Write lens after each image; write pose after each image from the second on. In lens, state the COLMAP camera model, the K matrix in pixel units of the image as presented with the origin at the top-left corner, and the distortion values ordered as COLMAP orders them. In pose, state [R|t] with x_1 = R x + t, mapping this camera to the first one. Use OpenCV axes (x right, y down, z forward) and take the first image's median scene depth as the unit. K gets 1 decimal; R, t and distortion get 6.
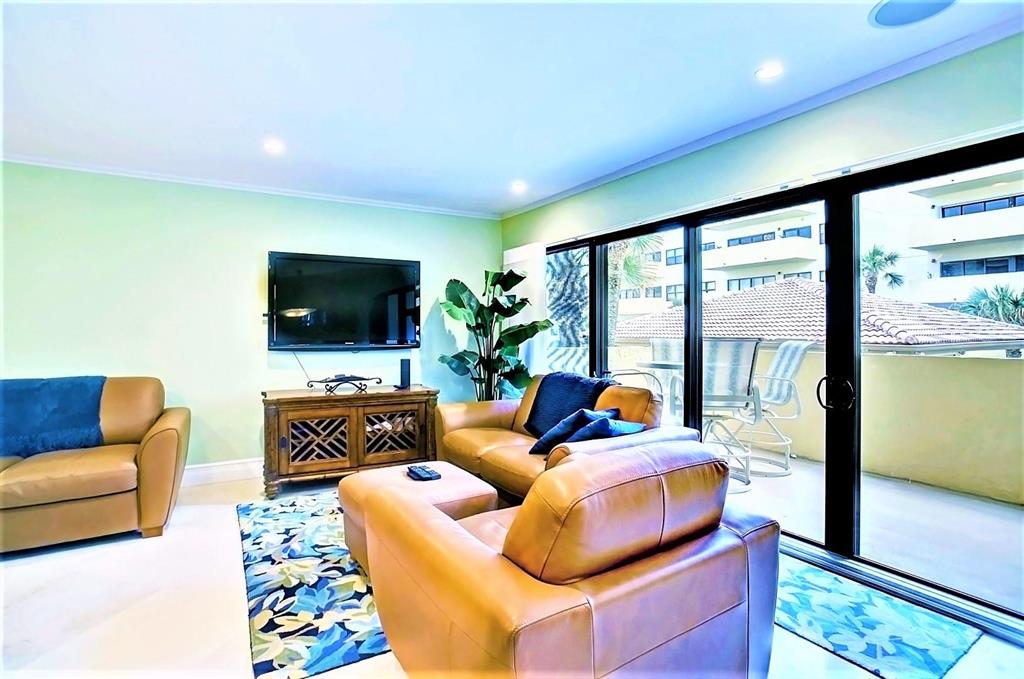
lens RADIAL K [[491.8, 0, 509.5], [0, 491.8, 340.4], [0, 0, 1]] dist [0.001443, 0.001495]
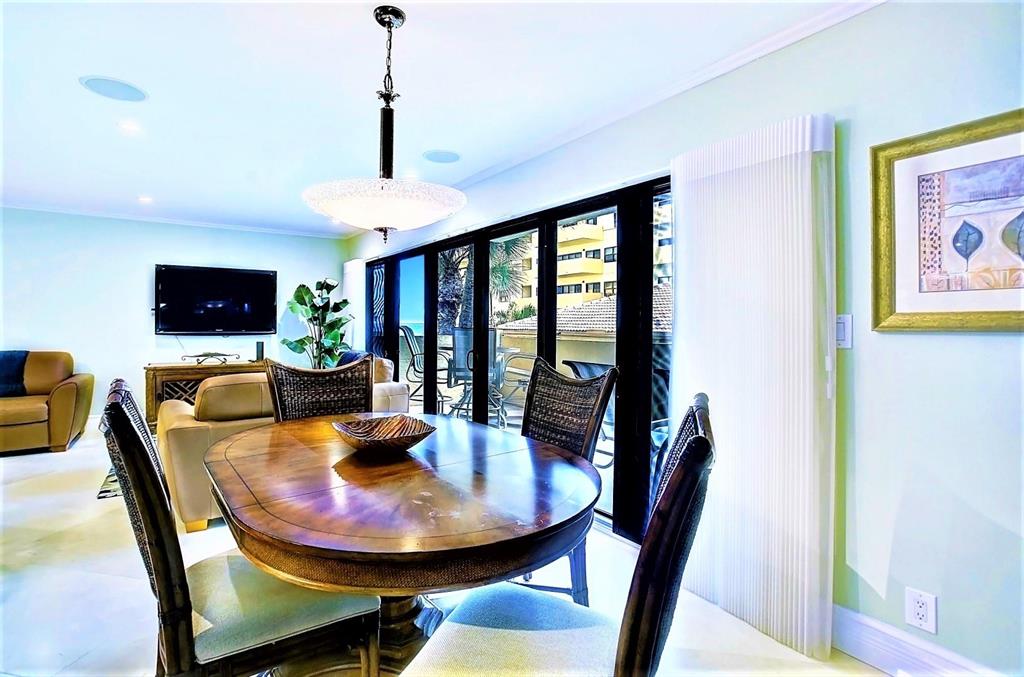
lens RADIAL K [[491.8, 0, 516.3], [0, 491.8, 330.5], [0, 0, 1]] dist [0.001443, 0.001495]
pose [[0.997034, 0.007970, 0.076545, 0.474097], [-0.007714, 0.999964, -0.003645, 0.006831], [-0.076571, 0.003044, 0.997059, -0.530701]]
